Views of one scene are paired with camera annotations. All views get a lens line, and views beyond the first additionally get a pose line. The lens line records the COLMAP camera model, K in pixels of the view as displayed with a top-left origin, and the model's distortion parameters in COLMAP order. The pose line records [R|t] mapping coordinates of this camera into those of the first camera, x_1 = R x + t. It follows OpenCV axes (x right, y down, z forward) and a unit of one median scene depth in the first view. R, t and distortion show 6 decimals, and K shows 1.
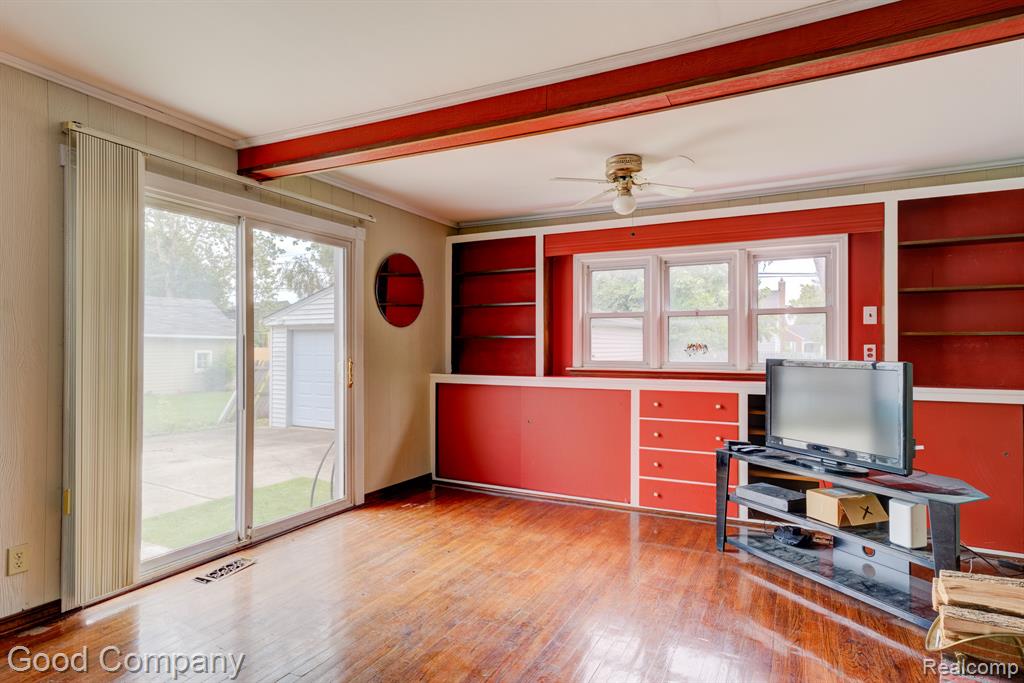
lens RADIAL K [[575.3, 0, 512.0], [0, 575.3, 341.5], [0, 0, 1]] dist [0.036184, 0.000662]
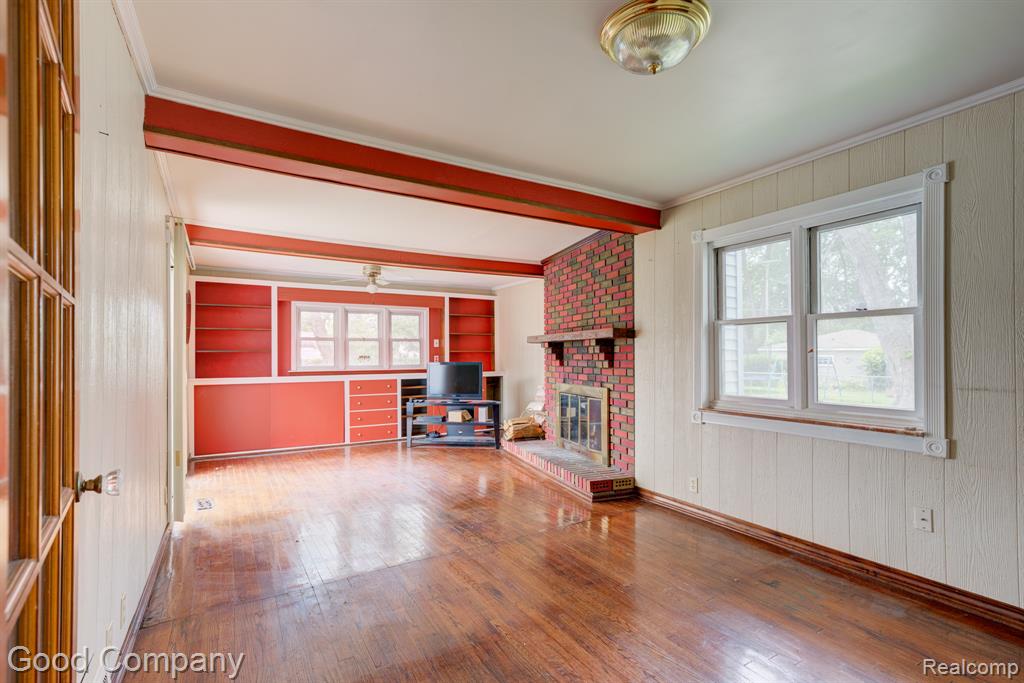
lens RADIAL K [[473.6, 0, 514.6], [0, 473.6, 355.2], [0, 0, 1]] dist [-0.000667, 0.000431]
pose [[0.529327, -0.000620, 0.848418, -0.789585], [0.001642, 0.999999, -0.000294, 0.003873], [-0.848416, 0.001549, 0.529327, -0.258262]]
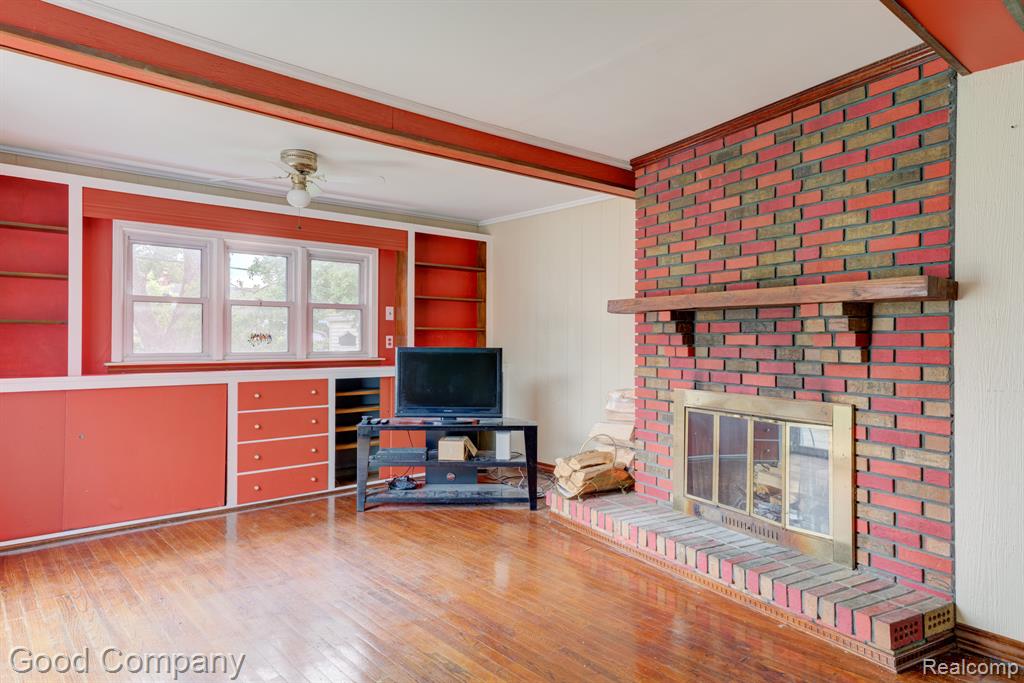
lens RADIAL K [[625.8, 0, 513.8], [0, 625.8, 337.2], [0, 0, 1]] dist [0.024184, 0.002760]
pose [[0.383171, 0.004026, 0.923669, -0.556210], [-0.007870, 0.999968, -0.001094, 0.007933], [-0.923644, -0.006850, 0.383190, 0.188265]]
